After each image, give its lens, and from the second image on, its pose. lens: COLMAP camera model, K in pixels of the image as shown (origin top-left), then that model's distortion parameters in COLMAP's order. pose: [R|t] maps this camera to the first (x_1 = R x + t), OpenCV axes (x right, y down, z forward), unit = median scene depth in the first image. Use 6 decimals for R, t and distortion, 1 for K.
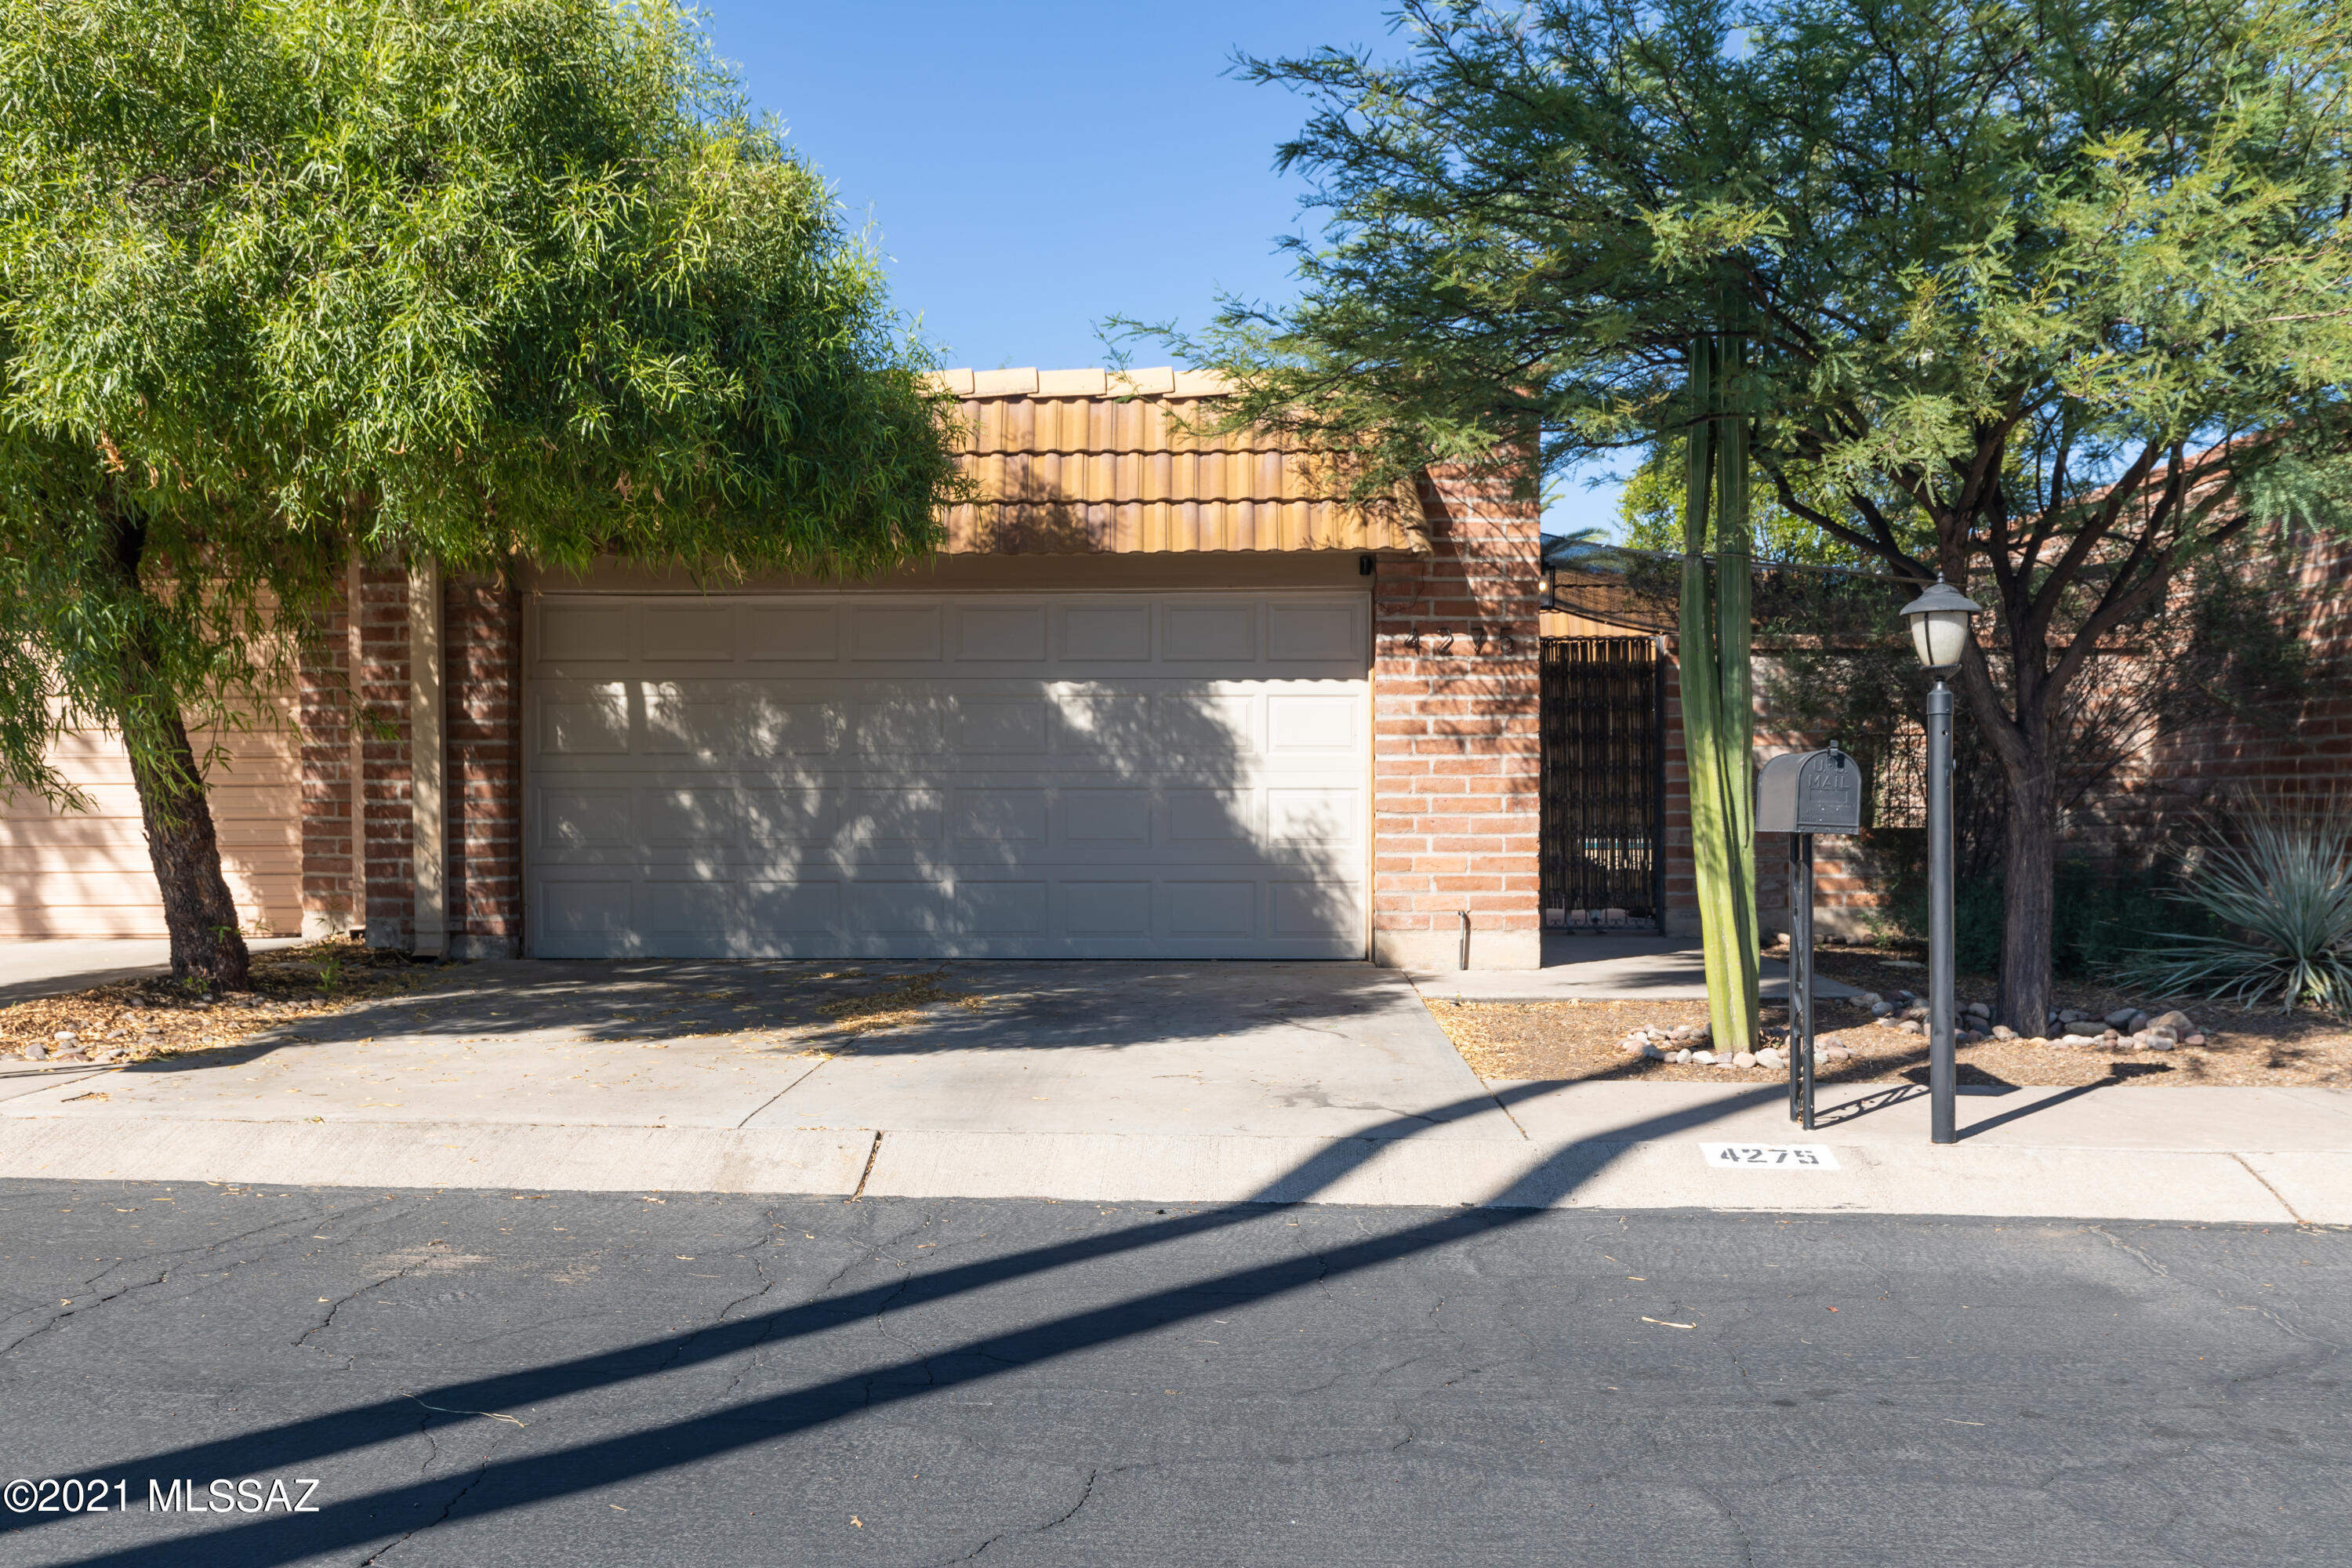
lens RADIAL K [[1963.0, 0, 1181.4], [0, 1963.0, 798.1], [0, 0, 1]] dist [0.002845, 0.003493]
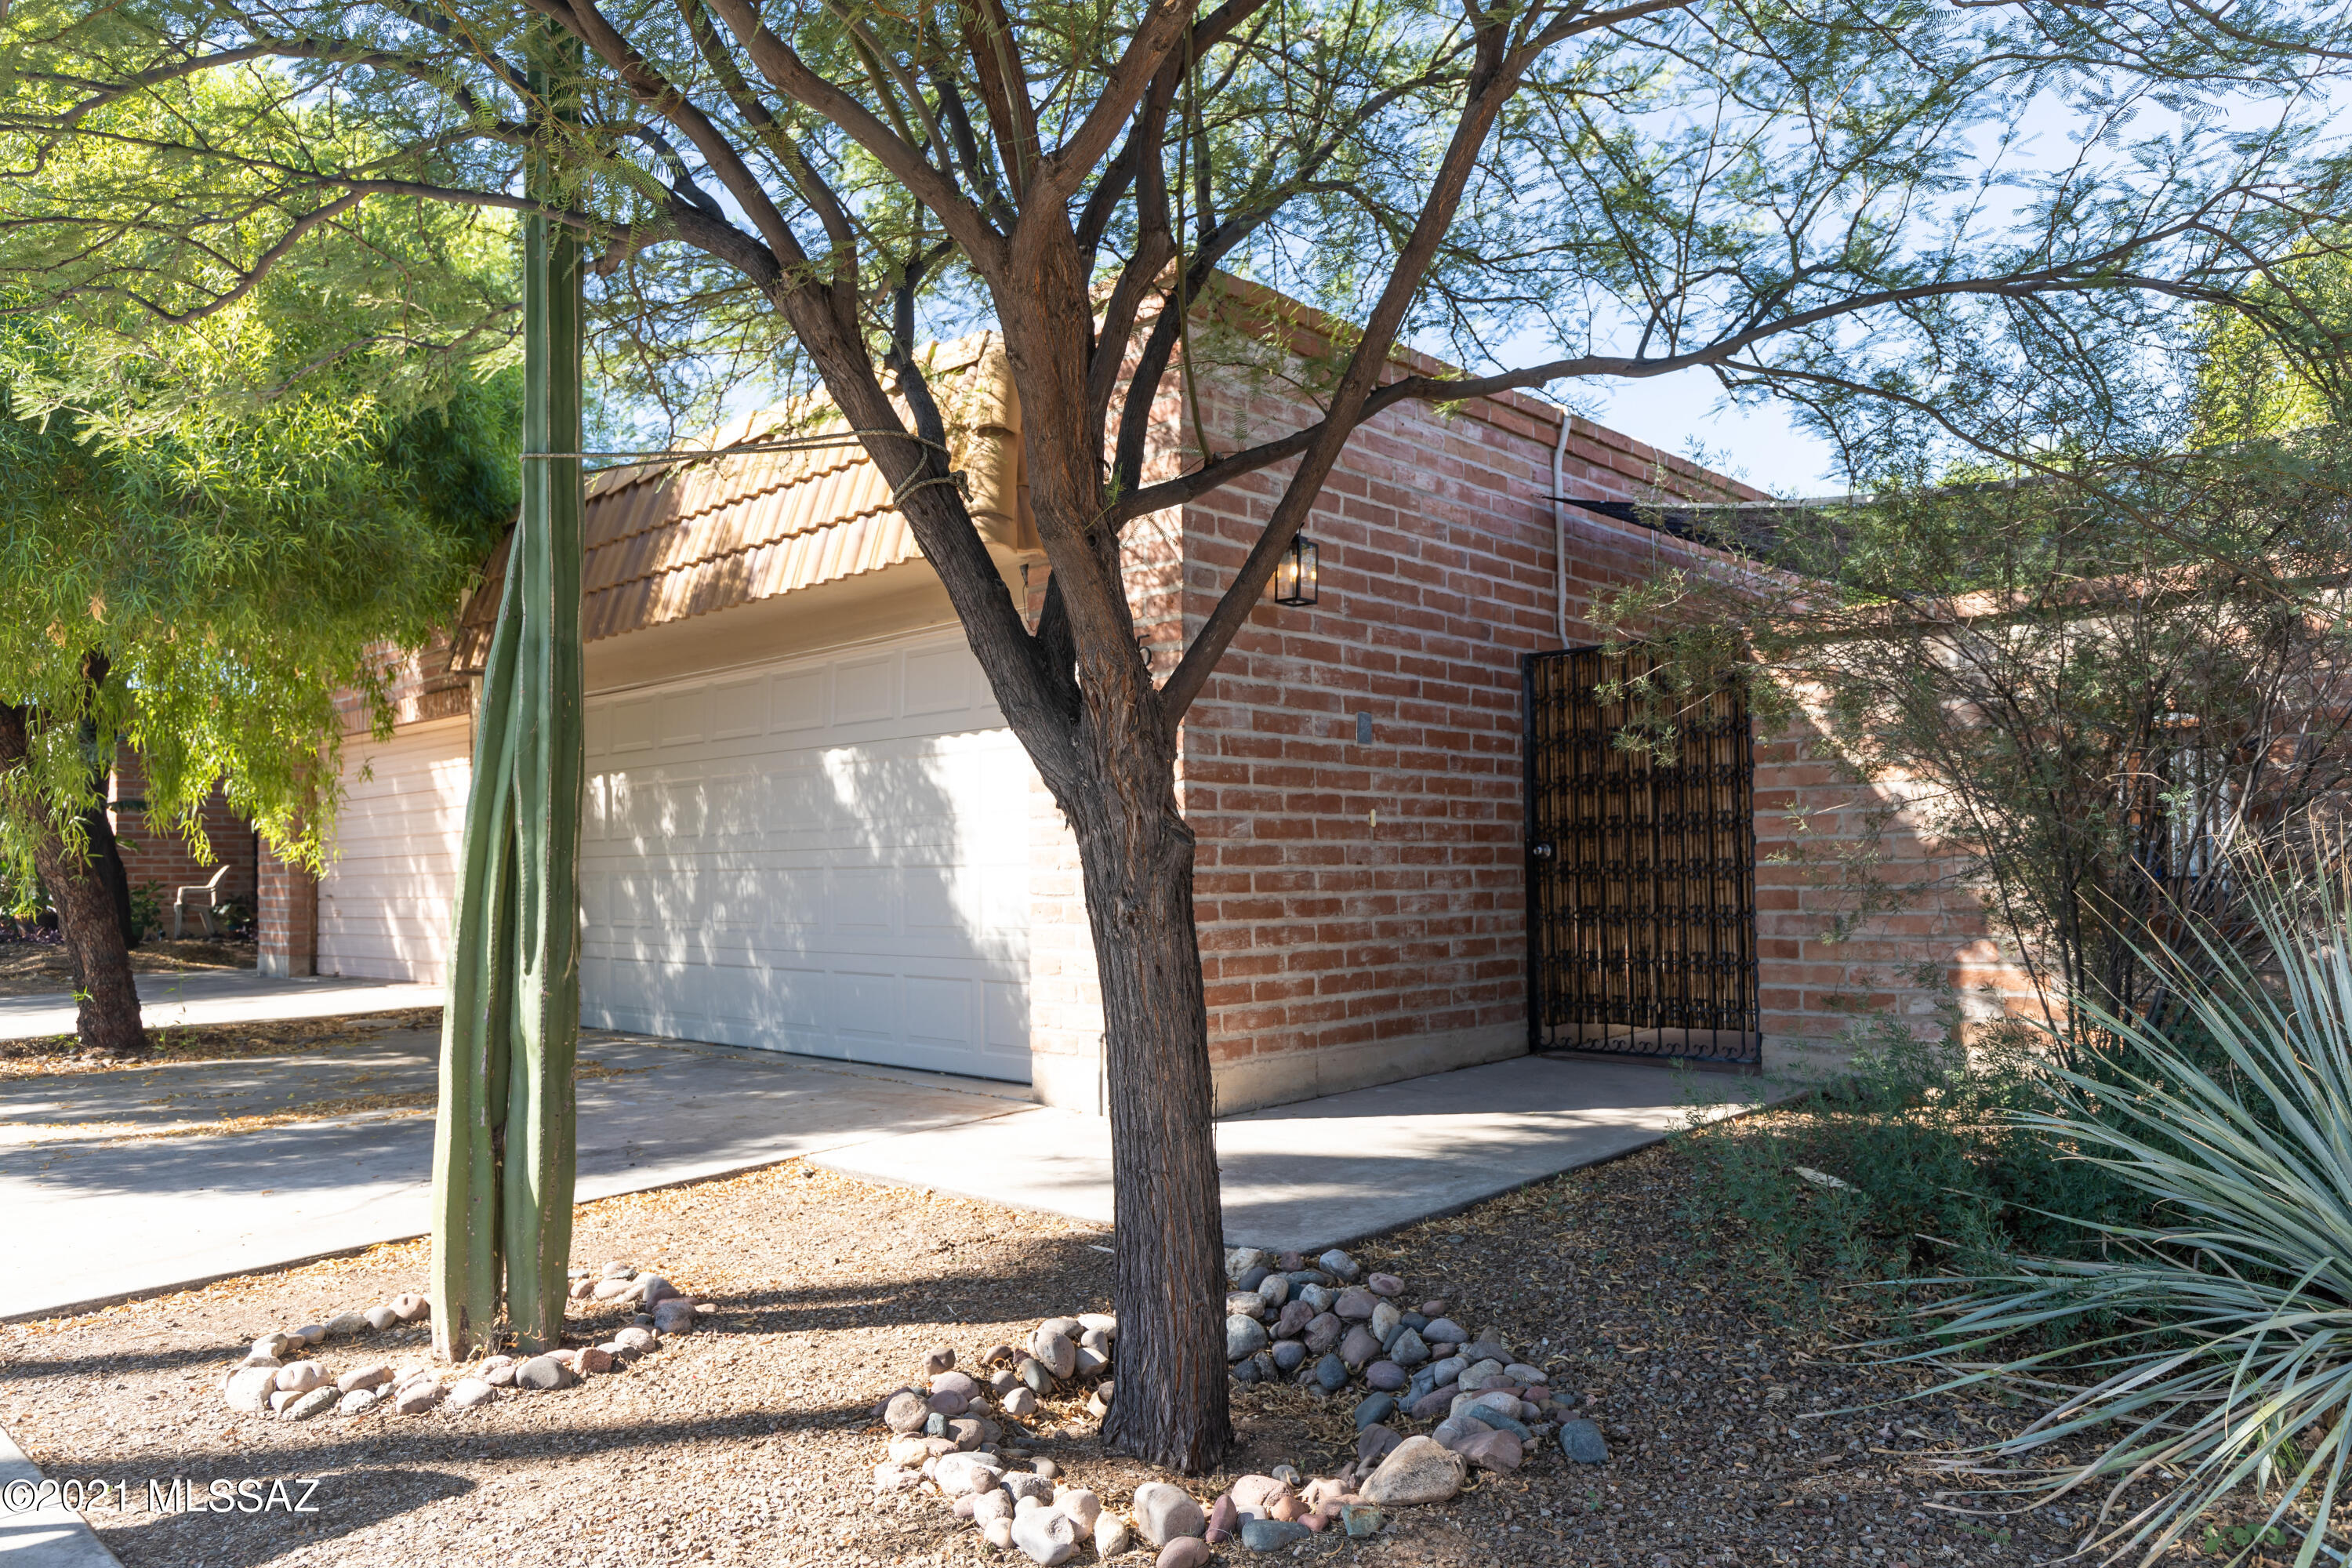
lens RADIAL K [[1514.0, 0, 1176.0], [0, 1514.0, 784.0], [0, 0, 1]] dist [-0.006104, 0.000391]
pose [[0.774876, -0.047689, -0.630311, 0.514245], [0.018260, 0.998423, -0.053092, -0.004272], [0.631849, 0.029630, 0.774525, 0.583919]]
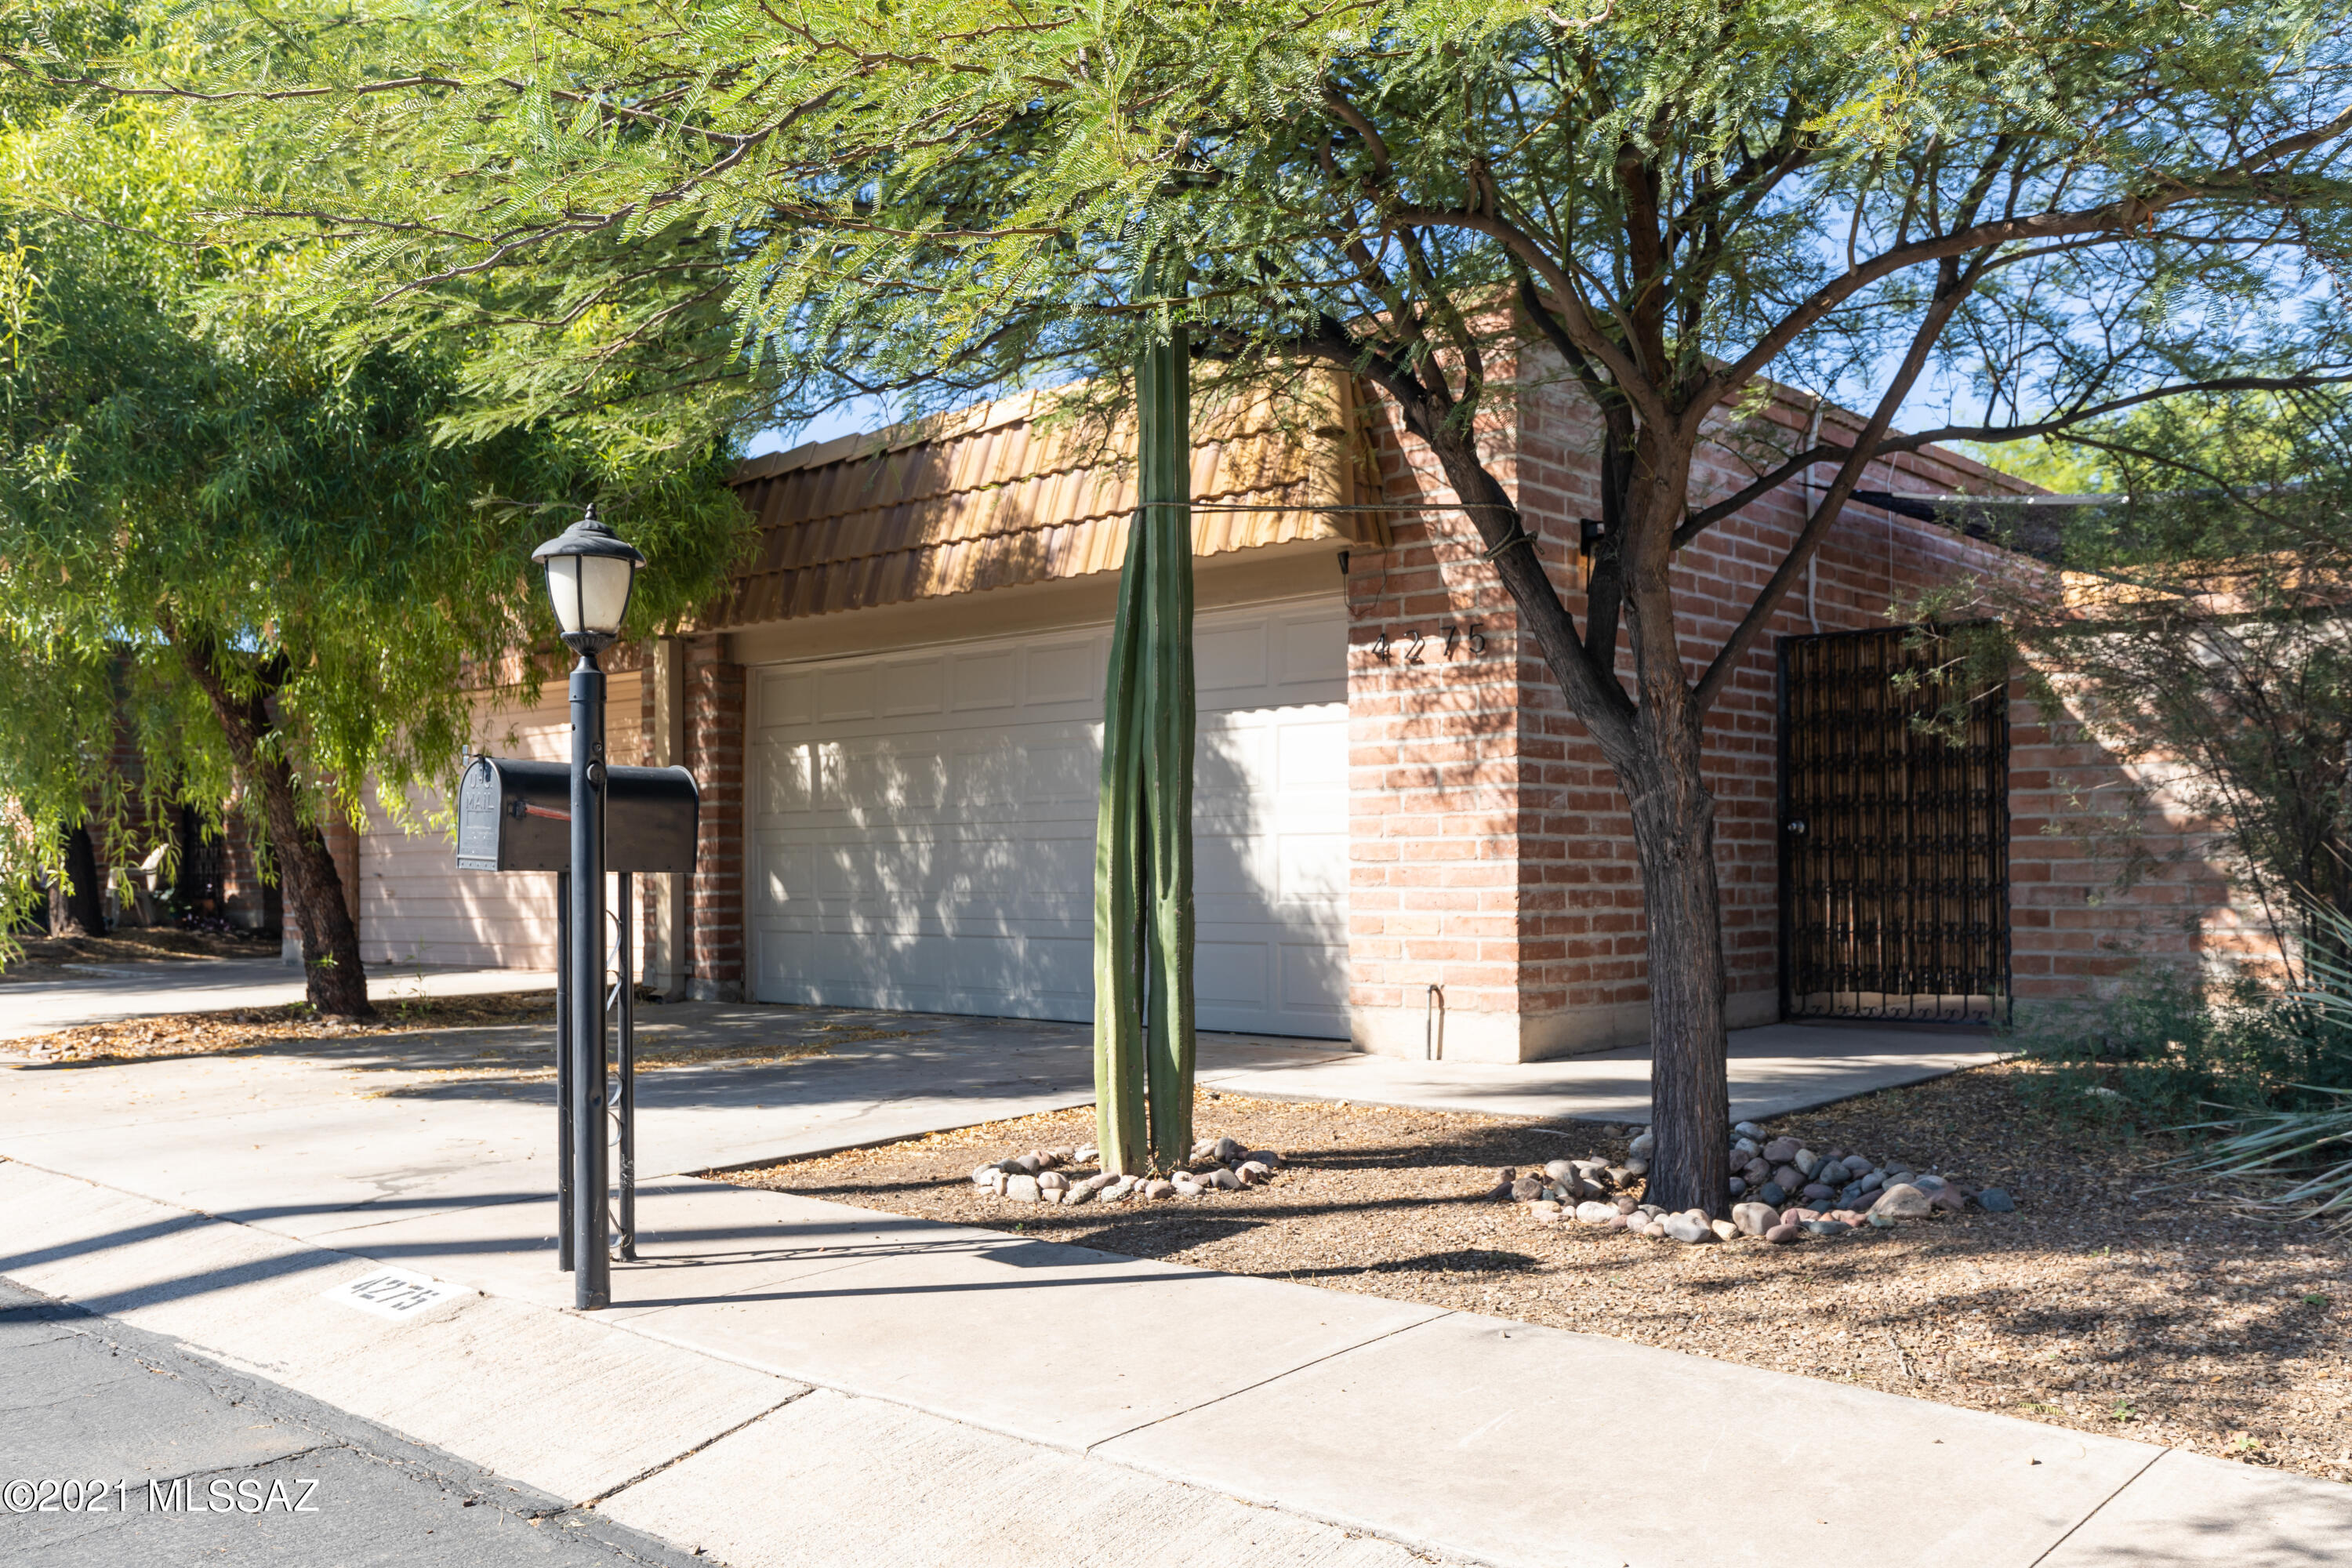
lens RADIAL K [[1963.0, 0, 1181.4], [0, 1963.0, 798.1], [0, 0, 1]] dist [0.002845, 0.003493]
pose [[0.792895, -0.028387, -0.608696, 0.543183], [0.010137, 0.999391, -0.033403, 0.007007], [0.609274, 0.020315, 0.792700, 0.308633]]
